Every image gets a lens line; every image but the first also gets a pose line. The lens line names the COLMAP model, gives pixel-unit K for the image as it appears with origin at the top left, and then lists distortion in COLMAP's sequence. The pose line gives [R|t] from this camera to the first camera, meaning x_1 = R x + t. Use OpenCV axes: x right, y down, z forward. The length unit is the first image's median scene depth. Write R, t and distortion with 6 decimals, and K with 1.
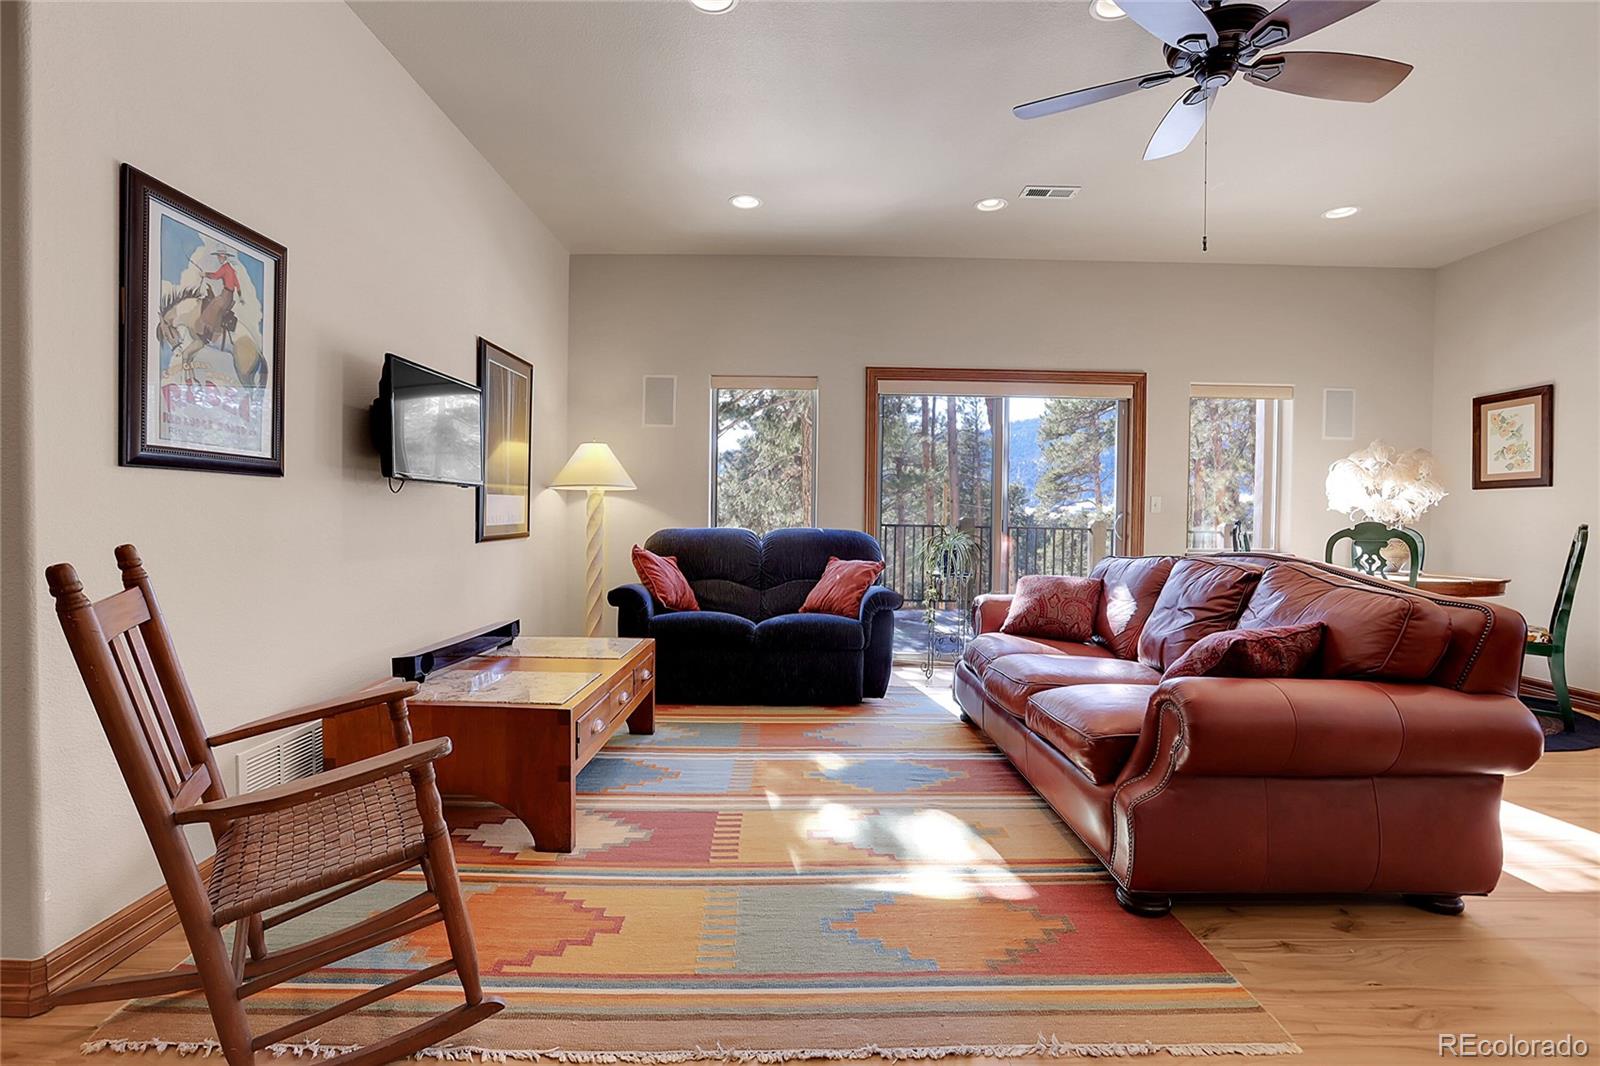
lens RADIAL K [[747.6, 0, 801.8], [0, 747.6, 528.3], [0, 0, 1]] dist [-0.045503, 0.019772]
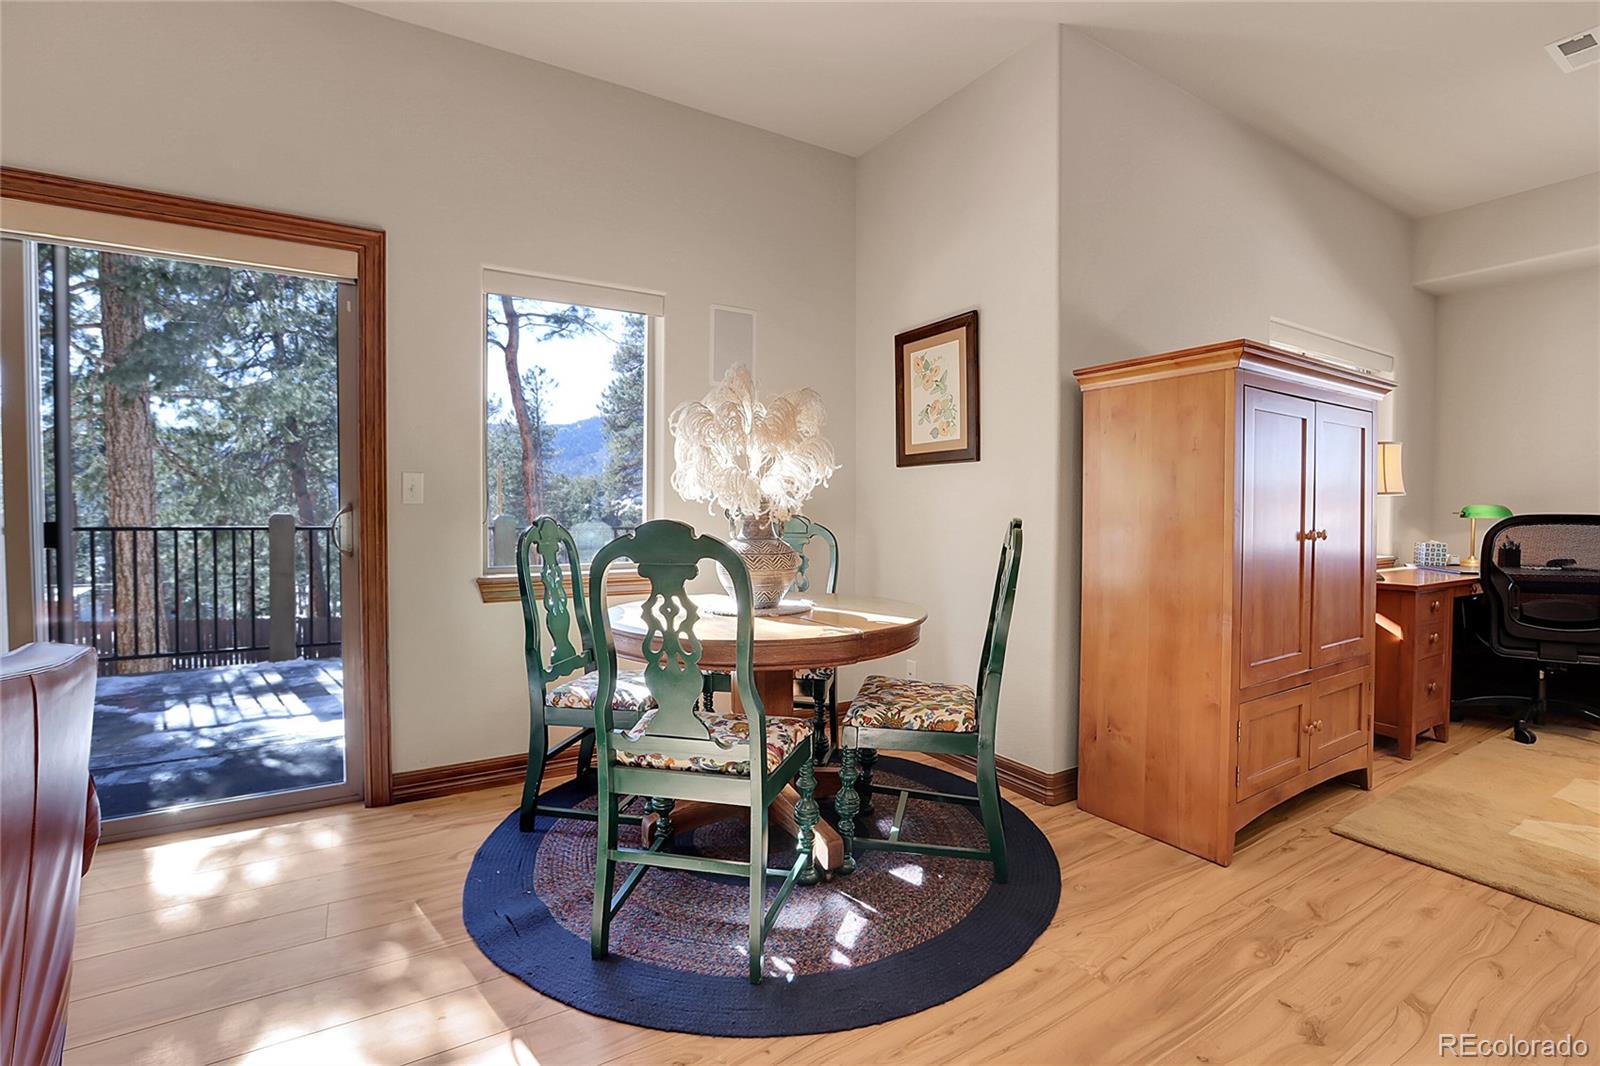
lens RADIAL K [[725.3, 0, 794.7], [0, 725.3, 531.5], [0, 0, 1]] dist [-0.046524, 0.013202]
pose [[0.857630, -0.025348, 0.513642, 0.622425], [0.016687, 0.999630, 0.021469, -0.010335], [-0.513996, -0.009841, 0.857736, 0.592833]]
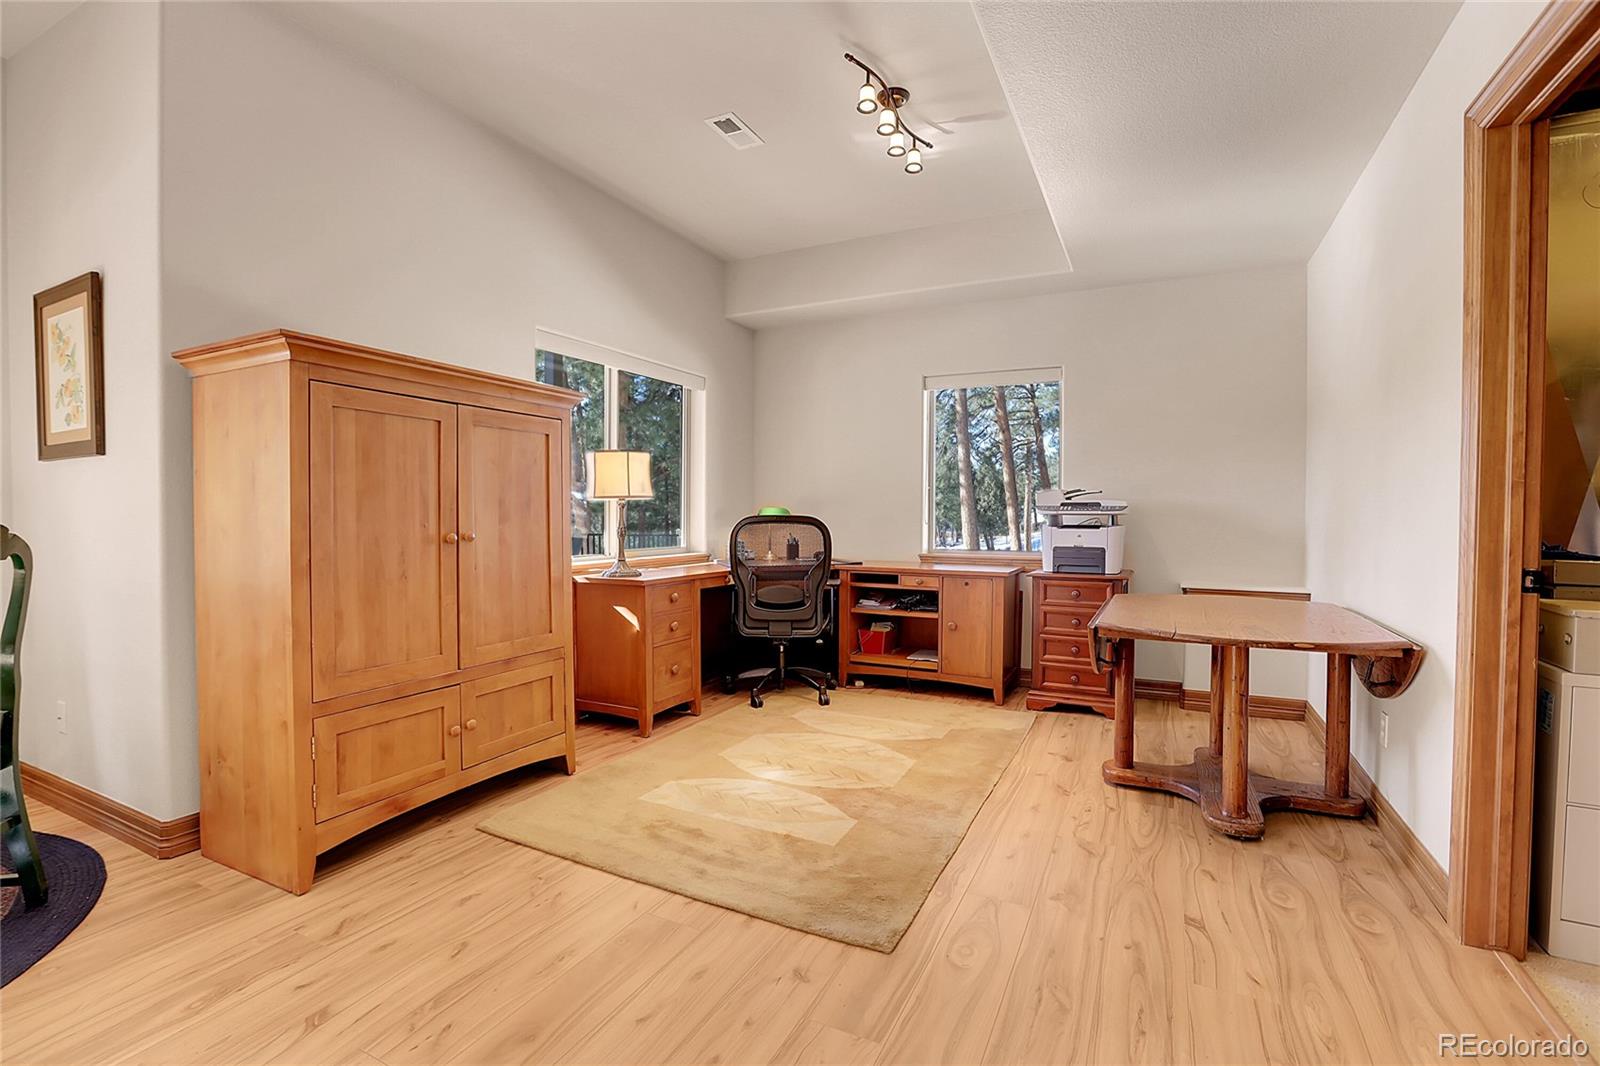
lens RADIAL K [[725.3, 0, 794.7], [0, 725.3, 531.5], [0, 0, 1]] dist [-0.046524, 0.013202]
pose [[0.462480, -0.032932, 0.886018, 0.924590], [0.022937, 0.999420, 0.025175, 0.000692], [-0.886333, 0.008679, 0.462967, 0.320617]]
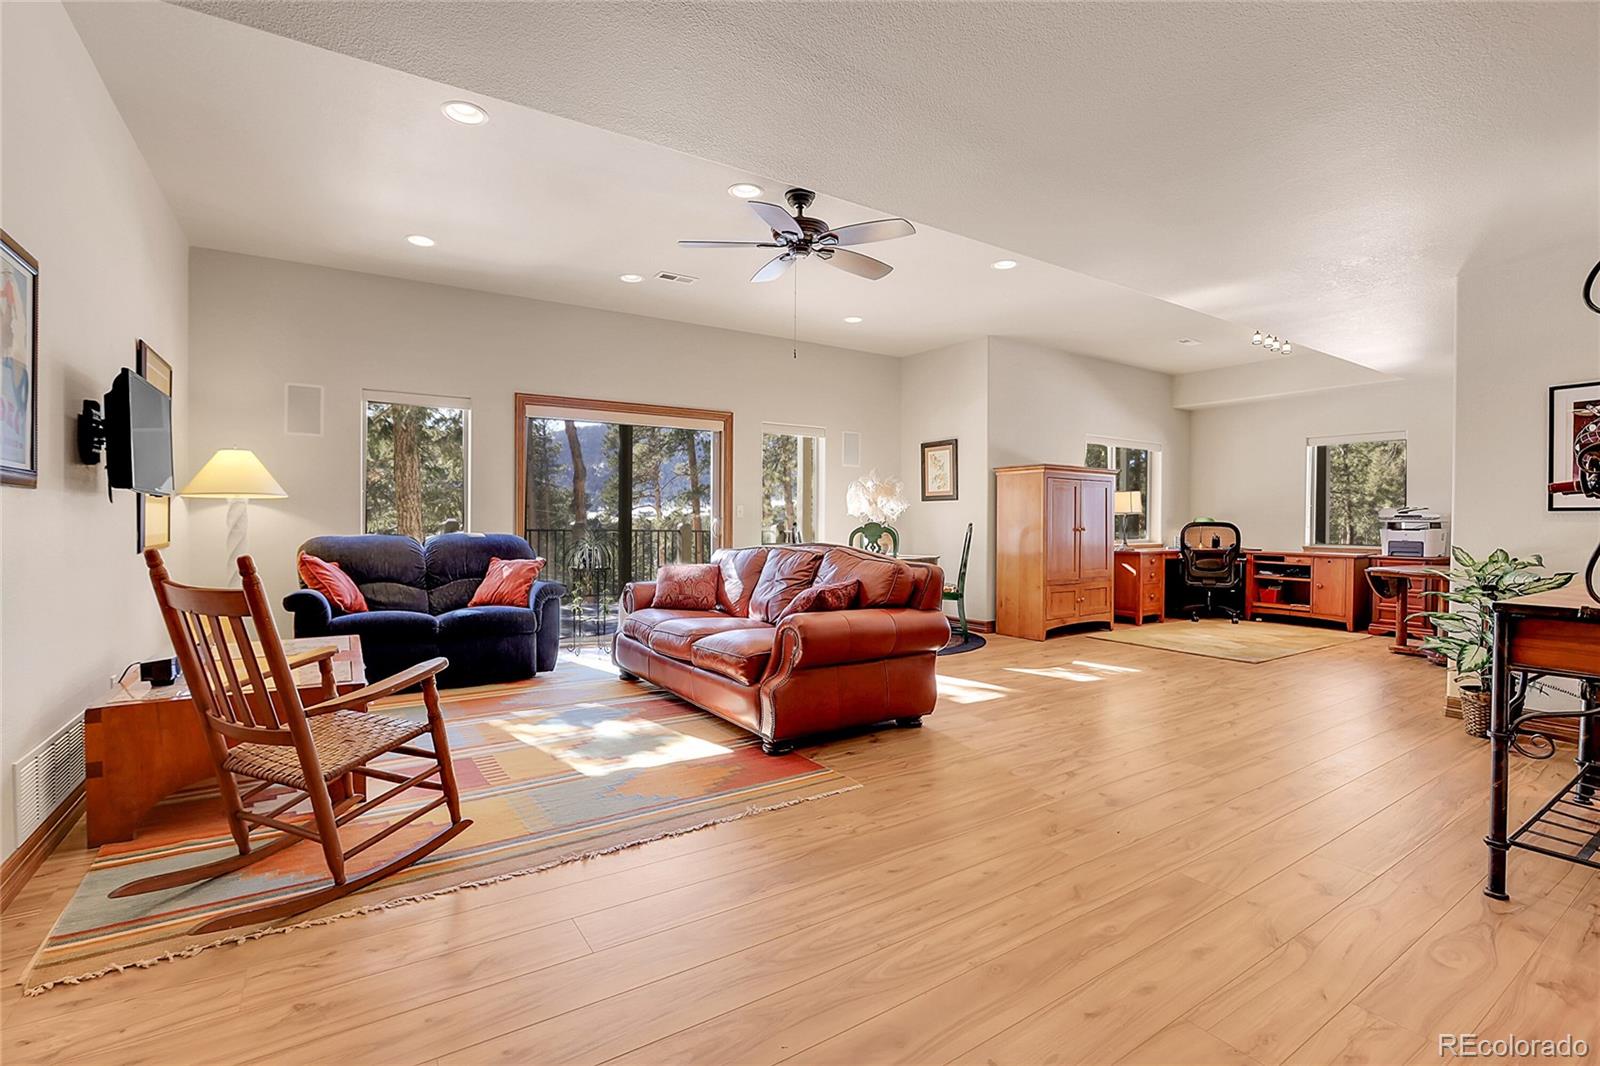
lens RADIAL K [[734.1, 0, 801.1], [0, 734.1, 528.7], [0, 0, 1]] dist [-0.046259, 0.013818]
pose [[0.836129, -0.014460, 0.548342, -0.222683], [0.016763, 0.999859, 0.000807, 0.000963], [-0.548276, 0.008517, 0.836254, -0.241338]]
